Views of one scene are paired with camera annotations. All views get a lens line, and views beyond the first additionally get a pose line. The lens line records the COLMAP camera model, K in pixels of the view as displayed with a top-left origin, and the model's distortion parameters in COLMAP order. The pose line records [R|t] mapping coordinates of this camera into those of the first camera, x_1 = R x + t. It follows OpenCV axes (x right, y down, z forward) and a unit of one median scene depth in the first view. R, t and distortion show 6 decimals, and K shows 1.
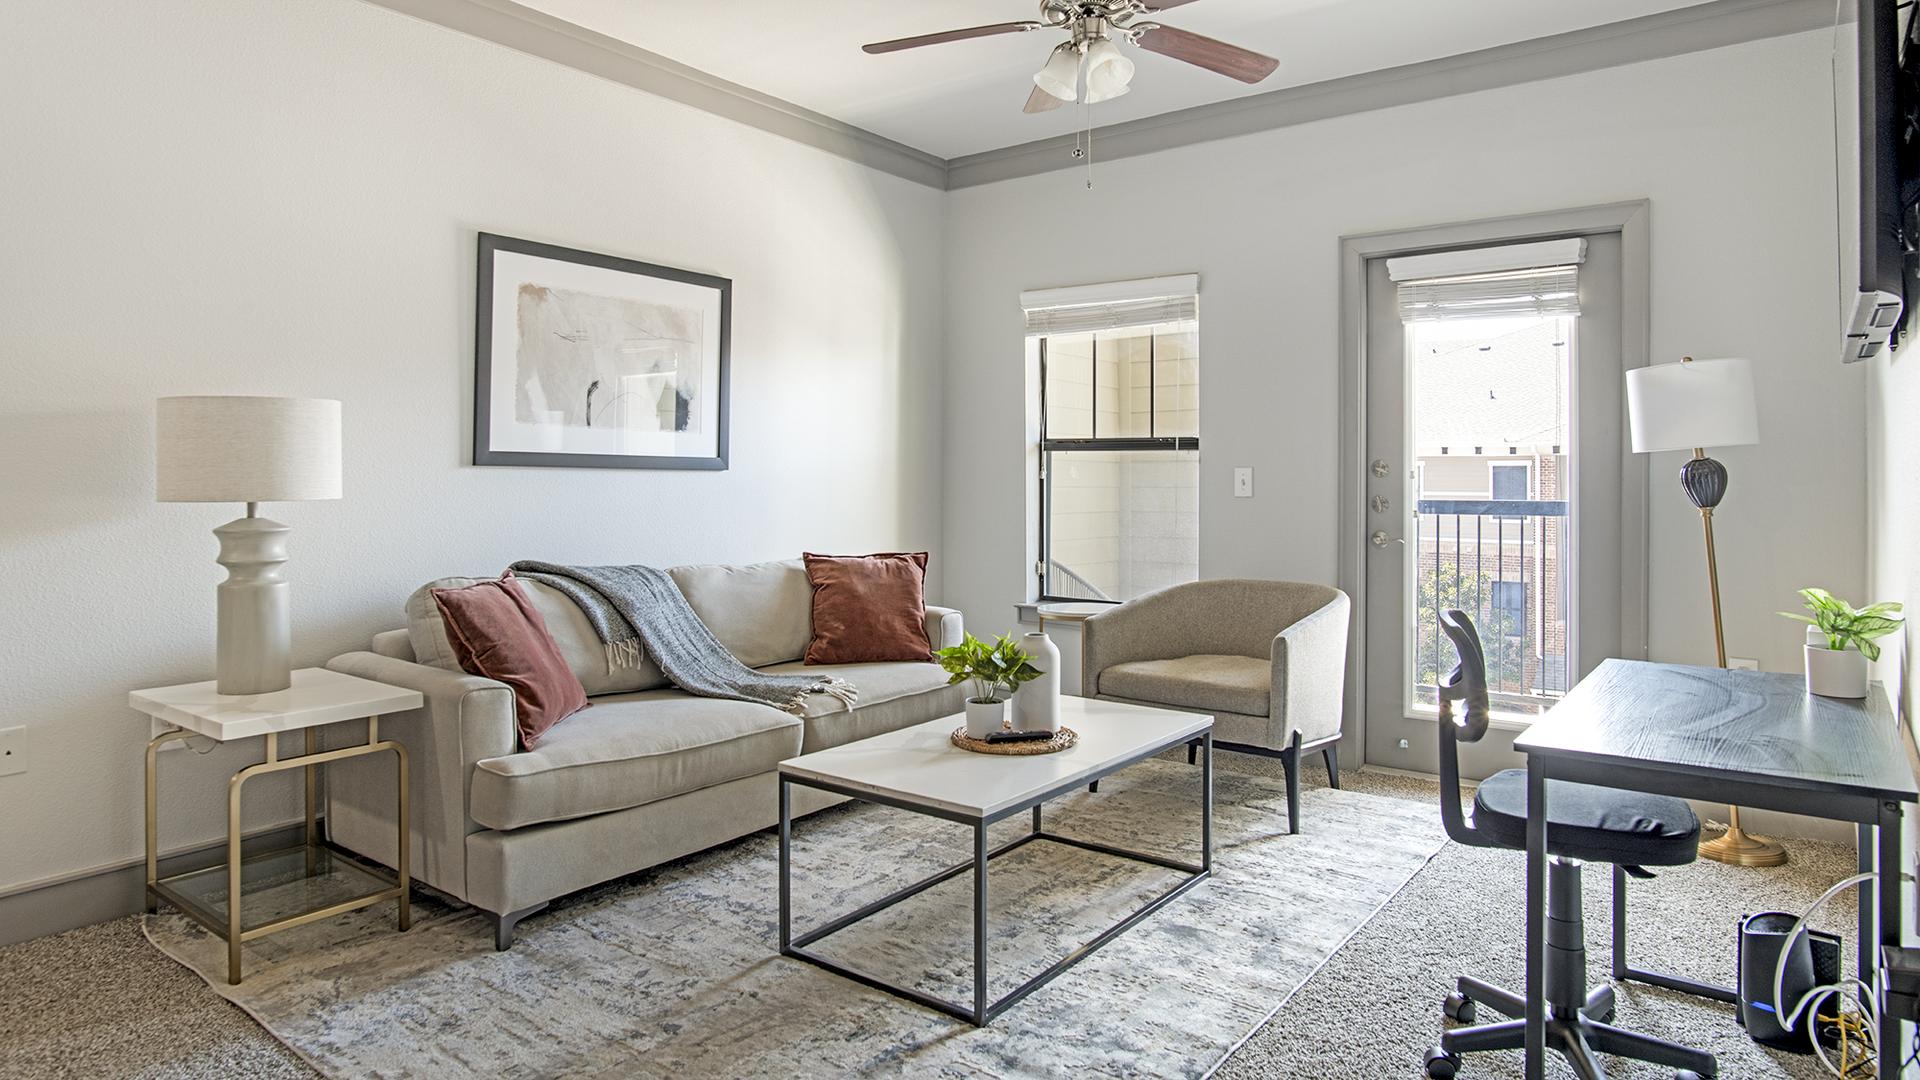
lens RADIAL K [[1129.1, 0, 964.8], [0, 1129.1, 464.8], [0, 0, 1]] dist [-0.040716, 0.014439]
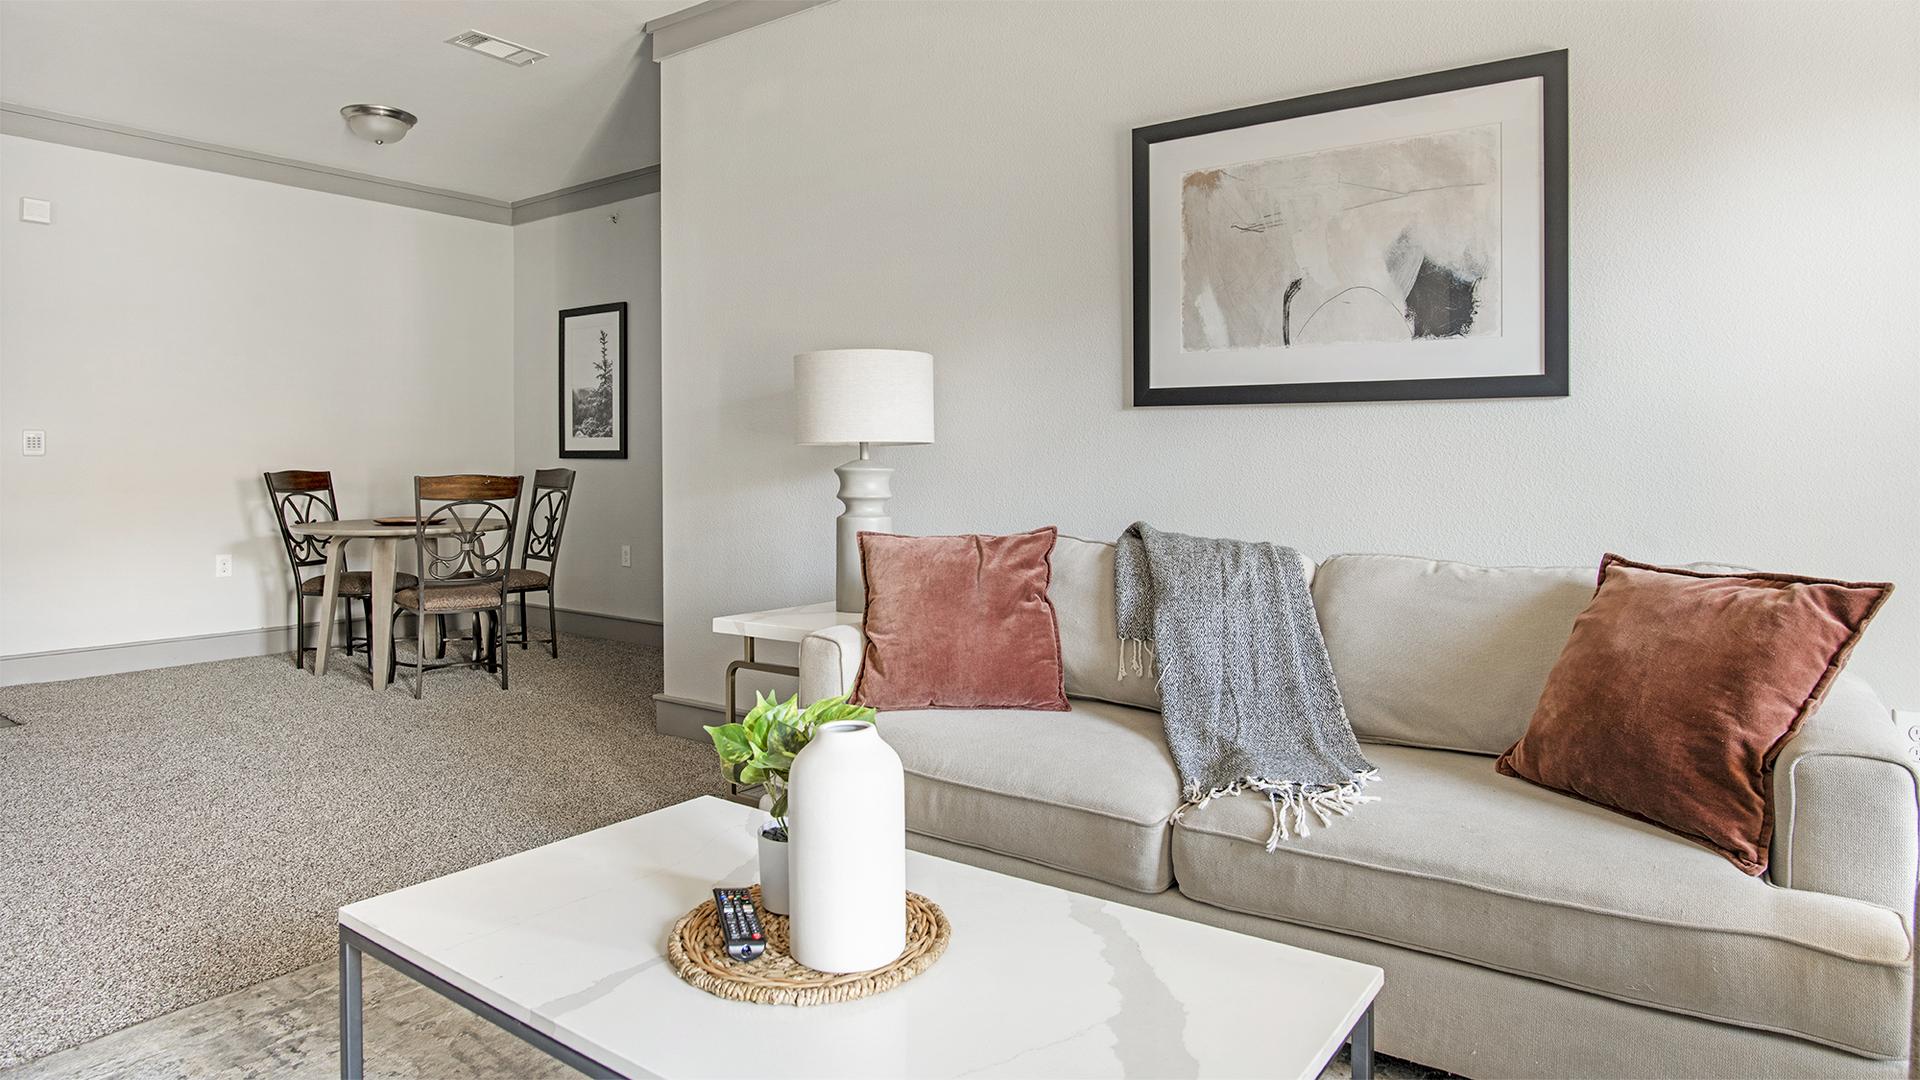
lens RADIAL K [[1112.4, 0, 962.2], [0, 1112.4, 460.4], [0, 0, 1]] dist [-0.042854, 0.021468]
pose [[0.012625, -0.003937, -0.999913, 0.376875], [0.010599, 0.999937, -0.003803, 0.040665], [0.999864, -0.010550, 0.012666, 0.809882]]
